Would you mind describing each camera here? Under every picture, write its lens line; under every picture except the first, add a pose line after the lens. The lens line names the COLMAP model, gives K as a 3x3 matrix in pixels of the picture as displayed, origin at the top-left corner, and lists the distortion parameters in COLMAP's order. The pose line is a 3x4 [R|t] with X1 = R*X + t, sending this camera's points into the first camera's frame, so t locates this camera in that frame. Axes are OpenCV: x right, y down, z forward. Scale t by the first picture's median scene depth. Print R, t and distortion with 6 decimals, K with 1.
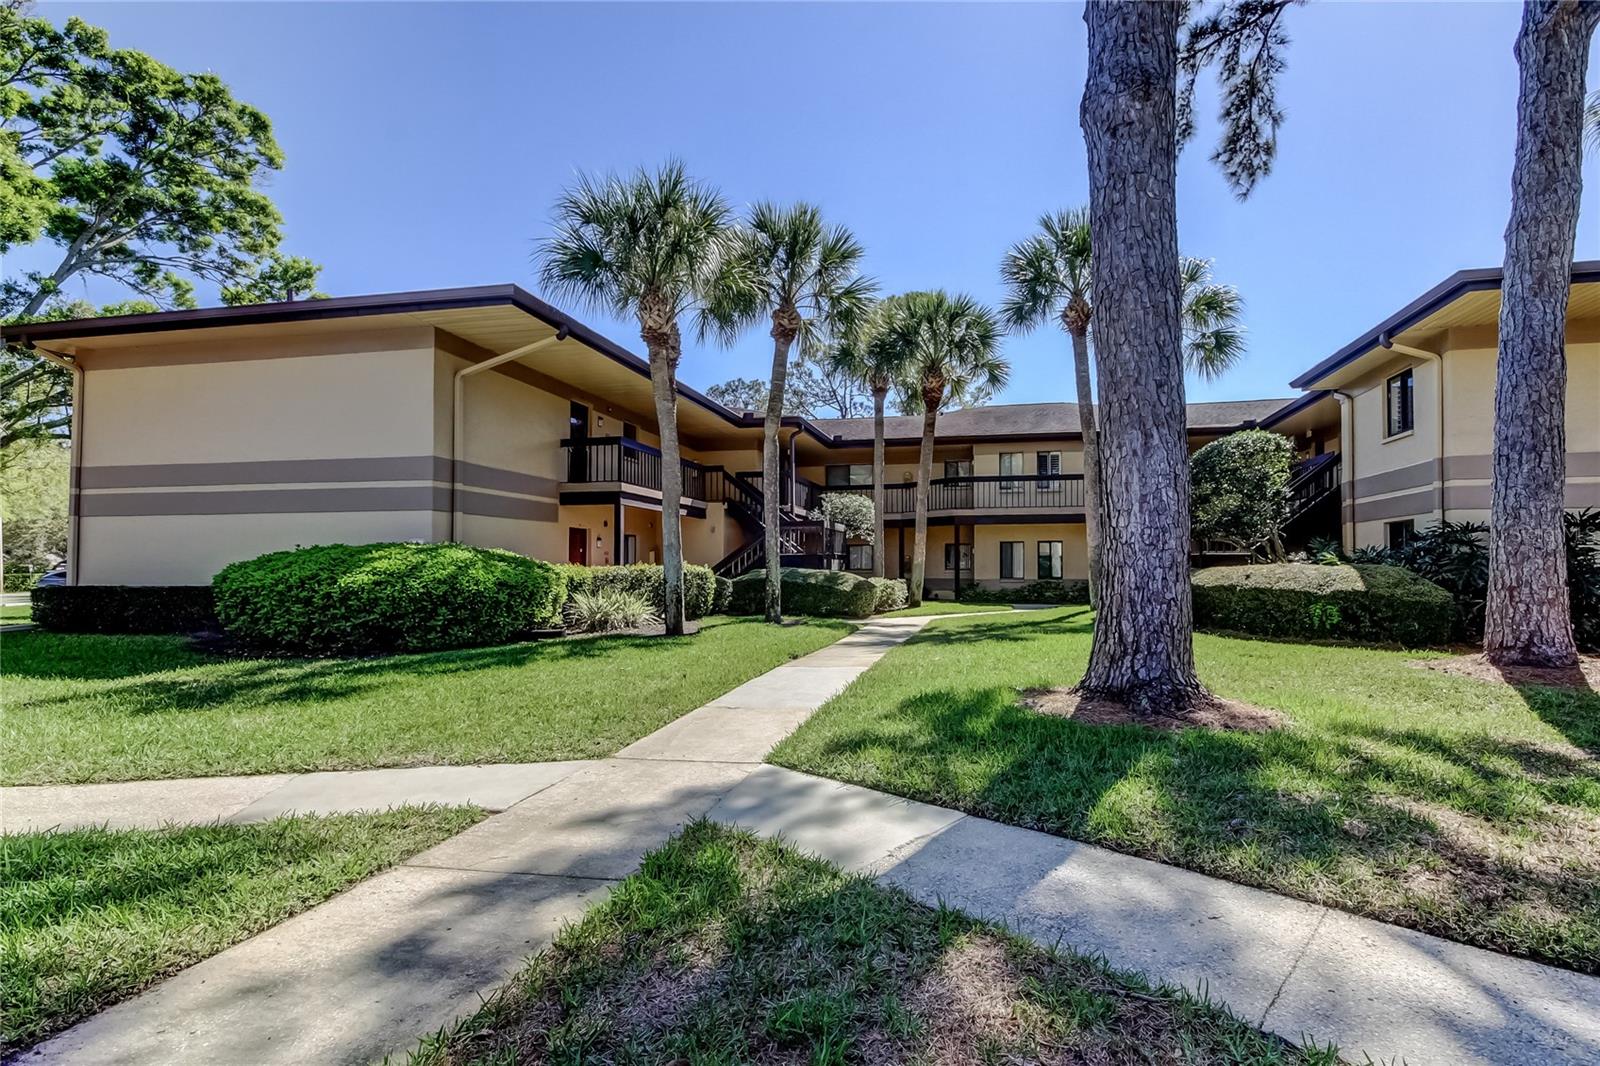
lens RADIAL K [[753.5, 0, 844.8], [0, 753.5, 558.0], [0, 0, 1]] dist [0.021186, 0.000515]
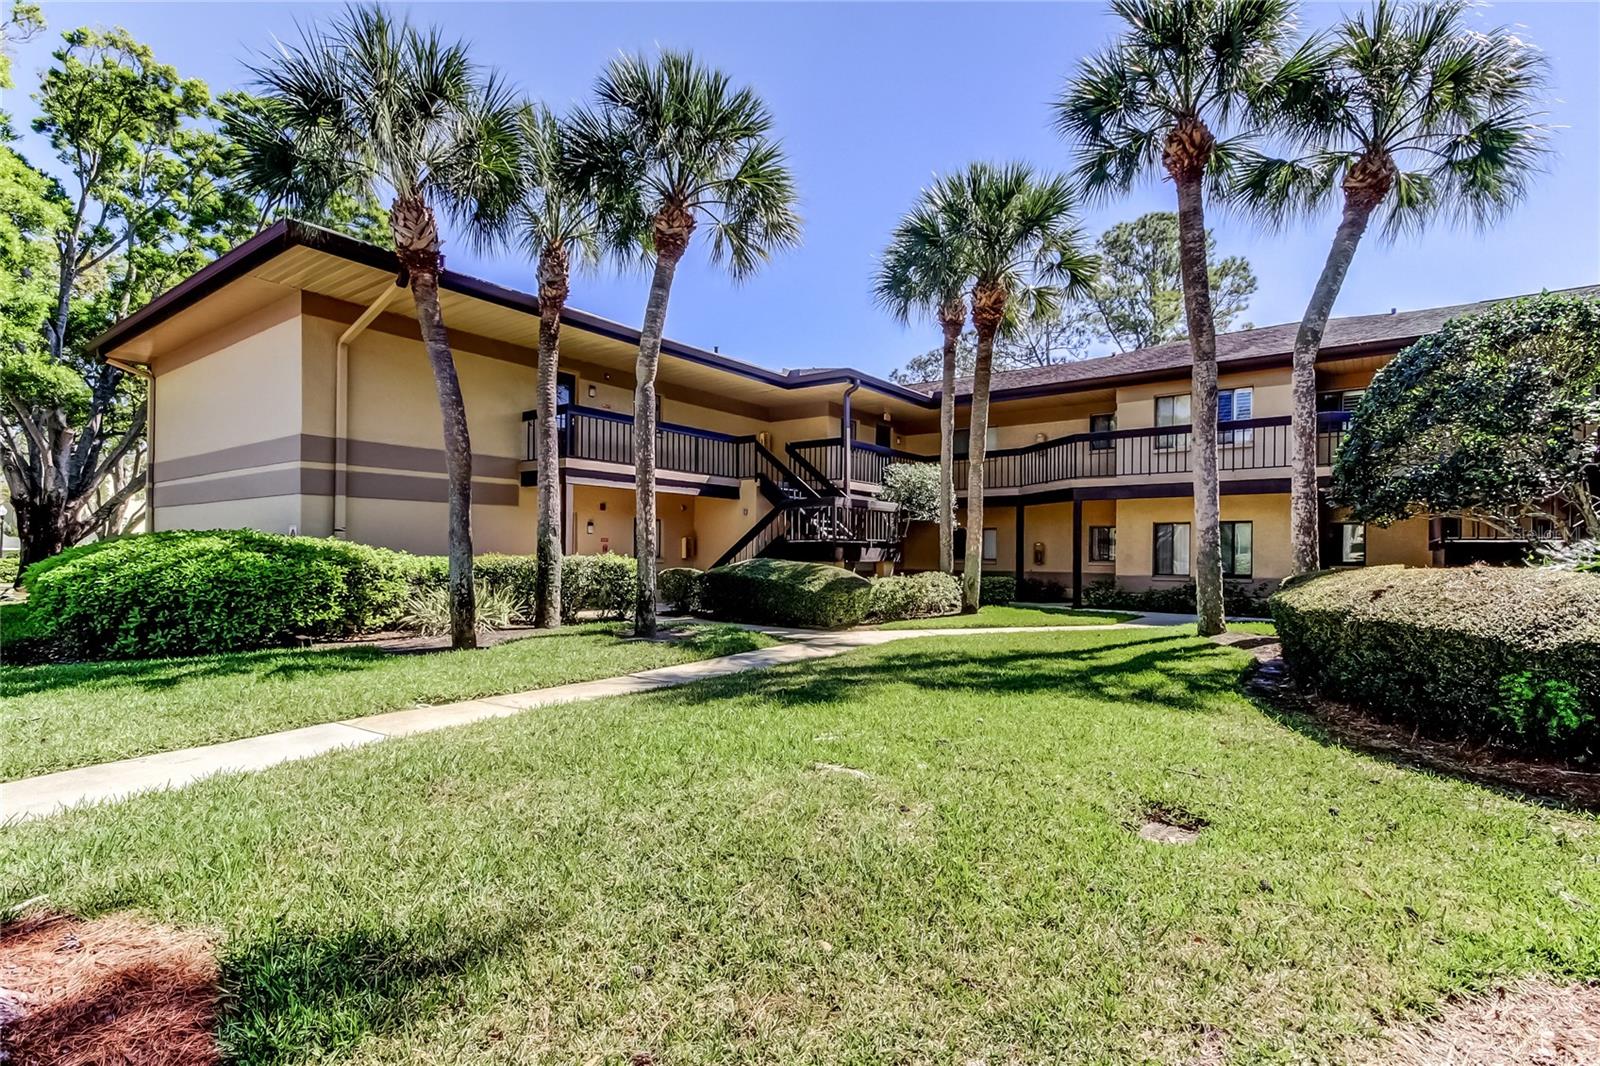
lens RADIAL K [[756.8, 0, 795.8], [0, 756.8, 550.5], [0, 0, 1]] dist [0.004658, 0.000000]
pose [[0.904693, 0.006198, -0.426019, 0.364324], [-0.001473, 0.999934, 0.011420, -0.005666], [0.426062, -0.009704, 0.904642, 0.392846]]
